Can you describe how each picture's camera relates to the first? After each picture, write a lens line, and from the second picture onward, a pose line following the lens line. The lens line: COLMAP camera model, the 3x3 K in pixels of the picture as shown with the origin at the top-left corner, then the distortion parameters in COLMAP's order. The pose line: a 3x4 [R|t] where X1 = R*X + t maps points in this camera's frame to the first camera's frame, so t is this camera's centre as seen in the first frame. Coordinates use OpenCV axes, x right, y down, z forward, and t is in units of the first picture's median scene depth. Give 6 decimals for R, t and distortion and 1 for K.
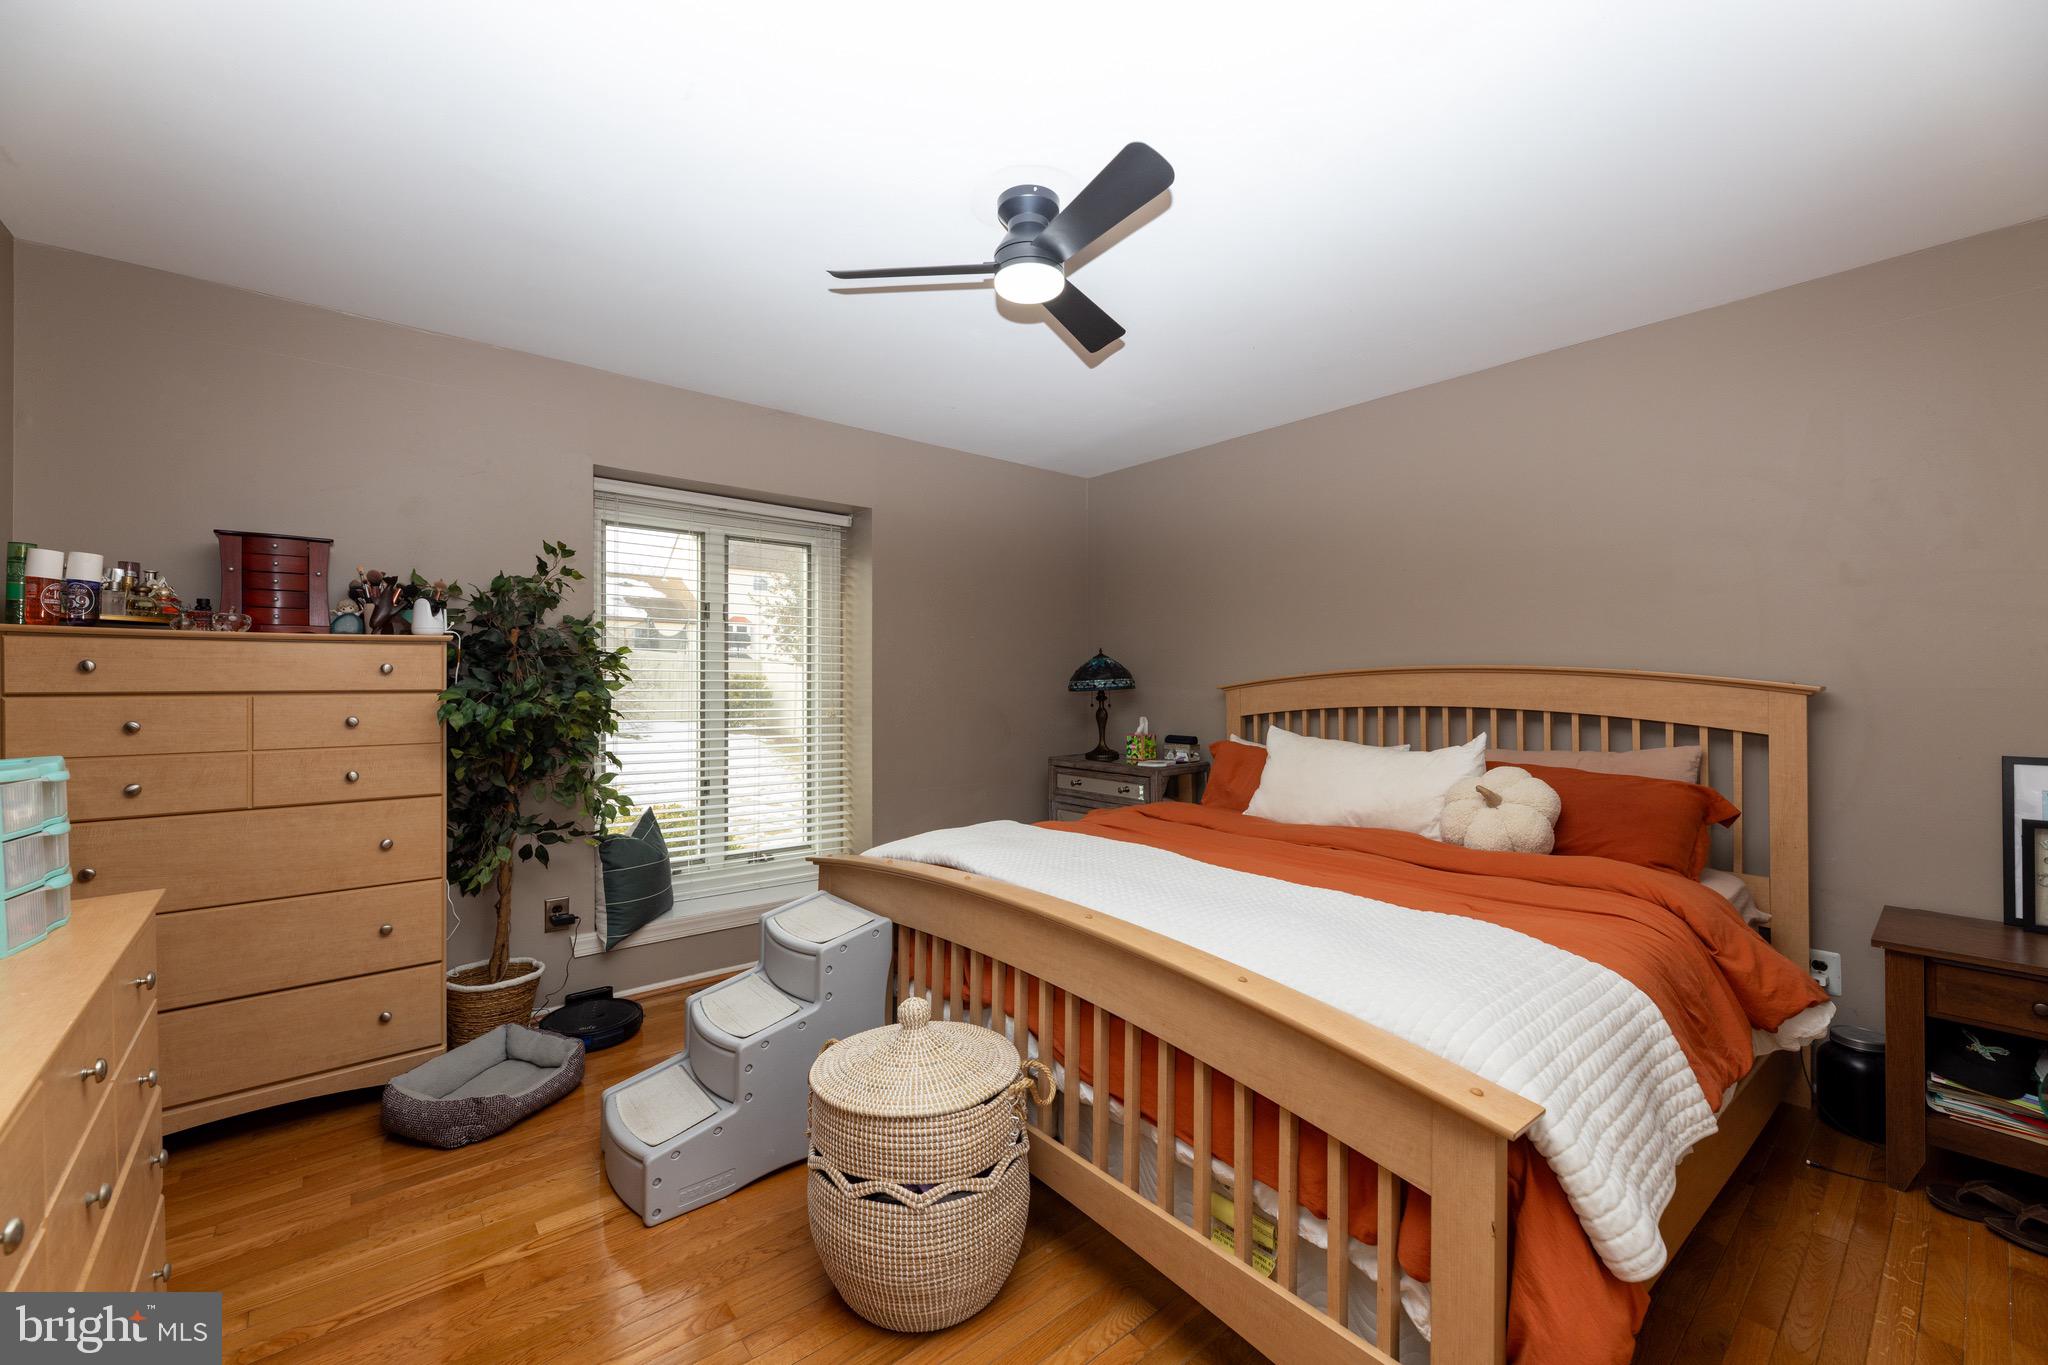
lens RADIAL K [[815.4, 0, 1024.0], [0, 815.4, 682.5], [0, 0, 1]] dist [-0.000389, -0.000141]
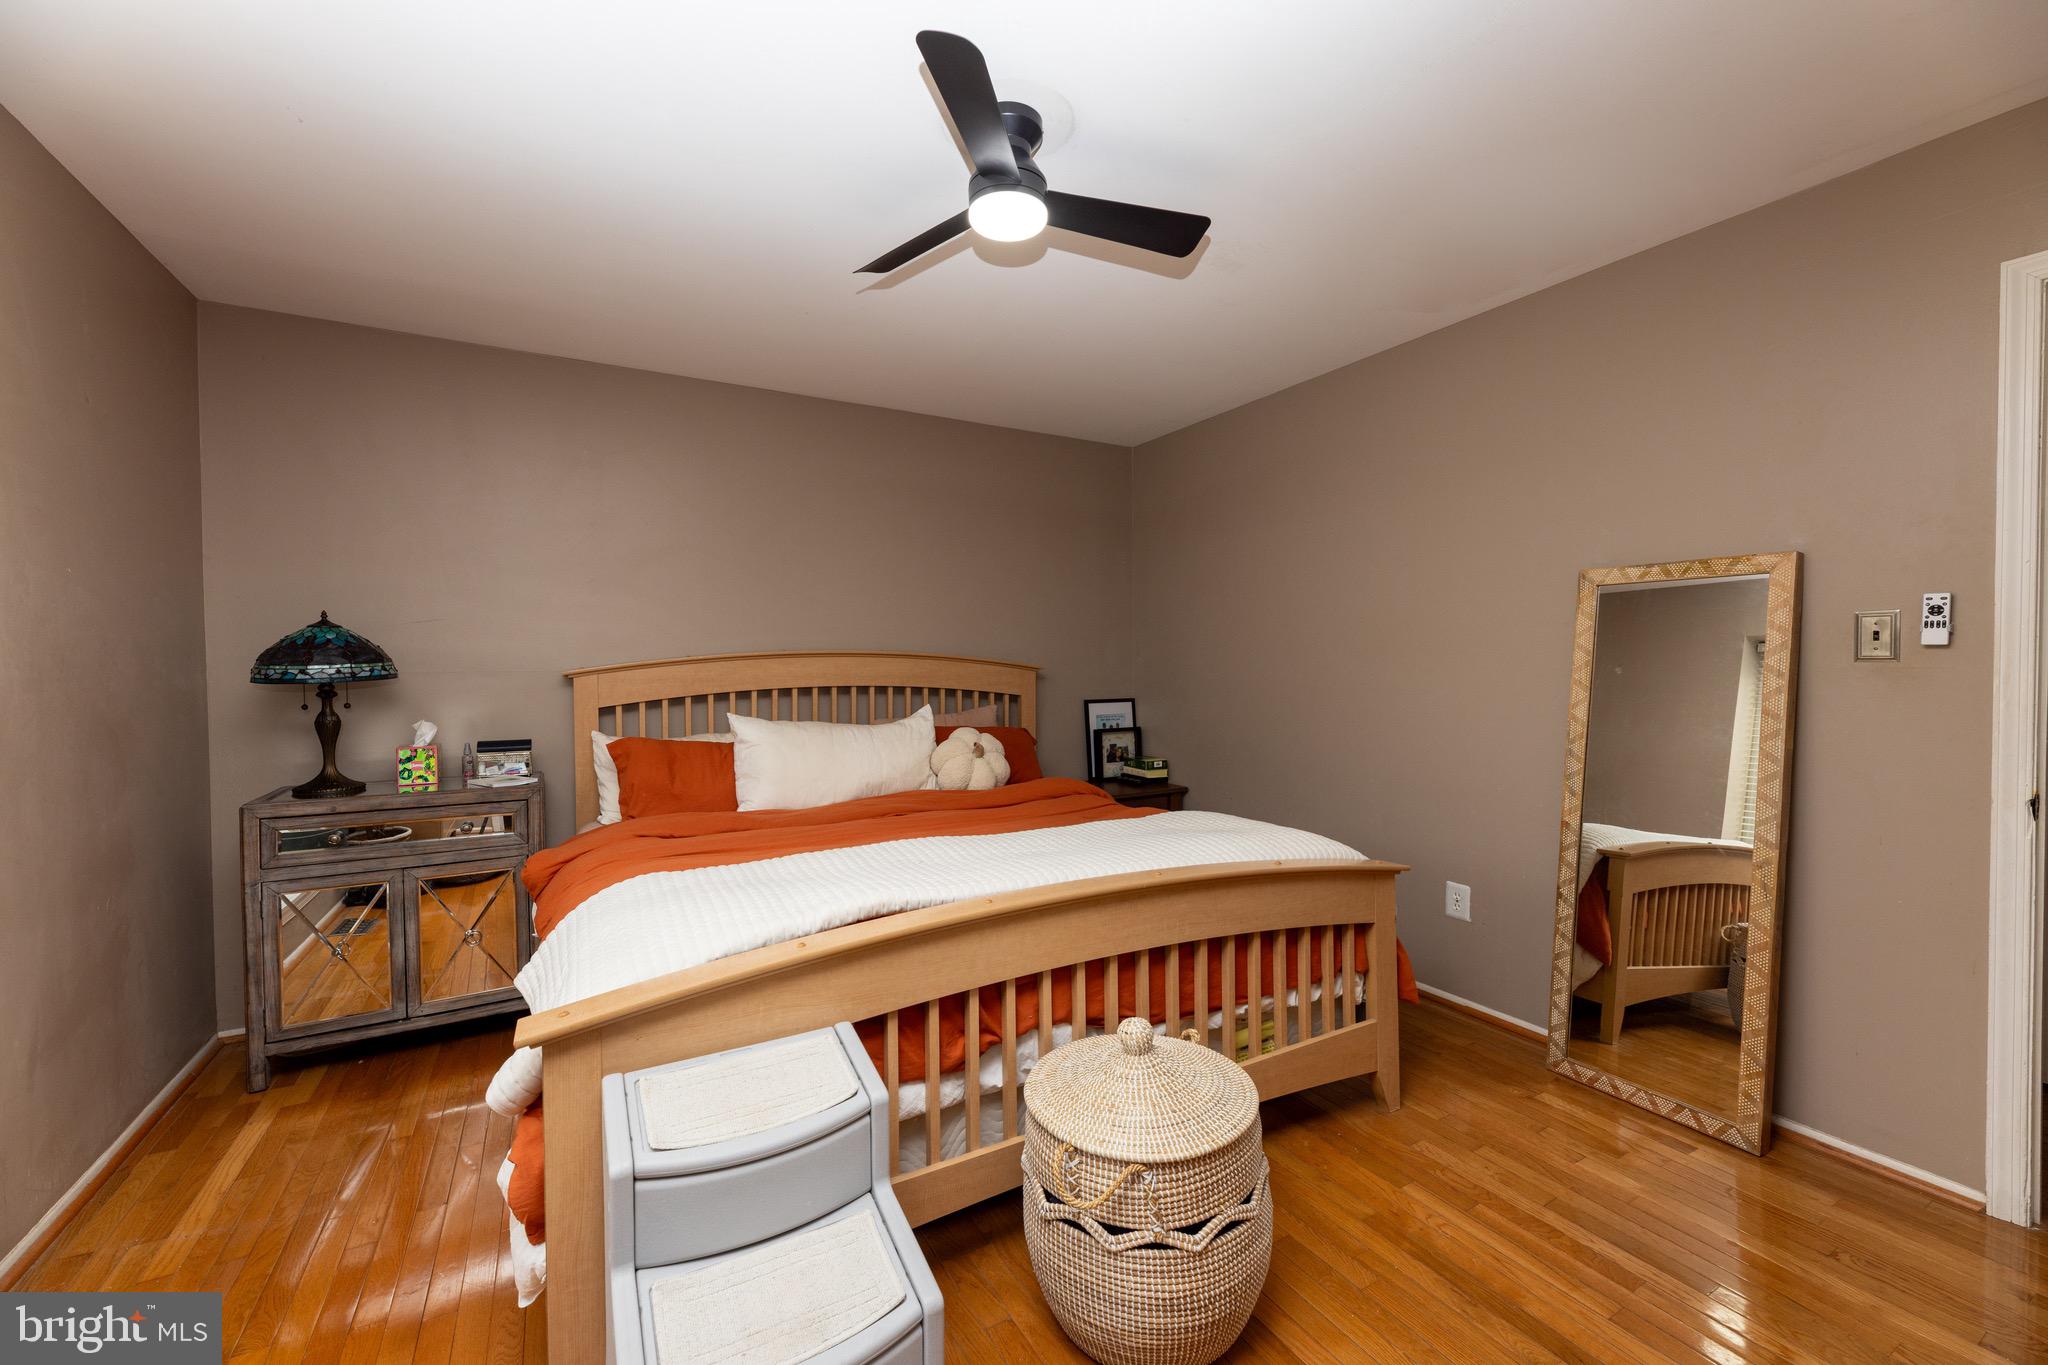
lens RADIAL K [[815.4, 0, 1024.0], [0, 815.4, 682.5], [0, 0, 1]] dist [-0.000389, -0.000141]
pose [[0.182743, -0.028609, 0.982744, -0.570330], [0.001623, 0.999584, 0.028797, -0.009376], [-0.983159, -0.003668, 0.182714, 0.515154]]
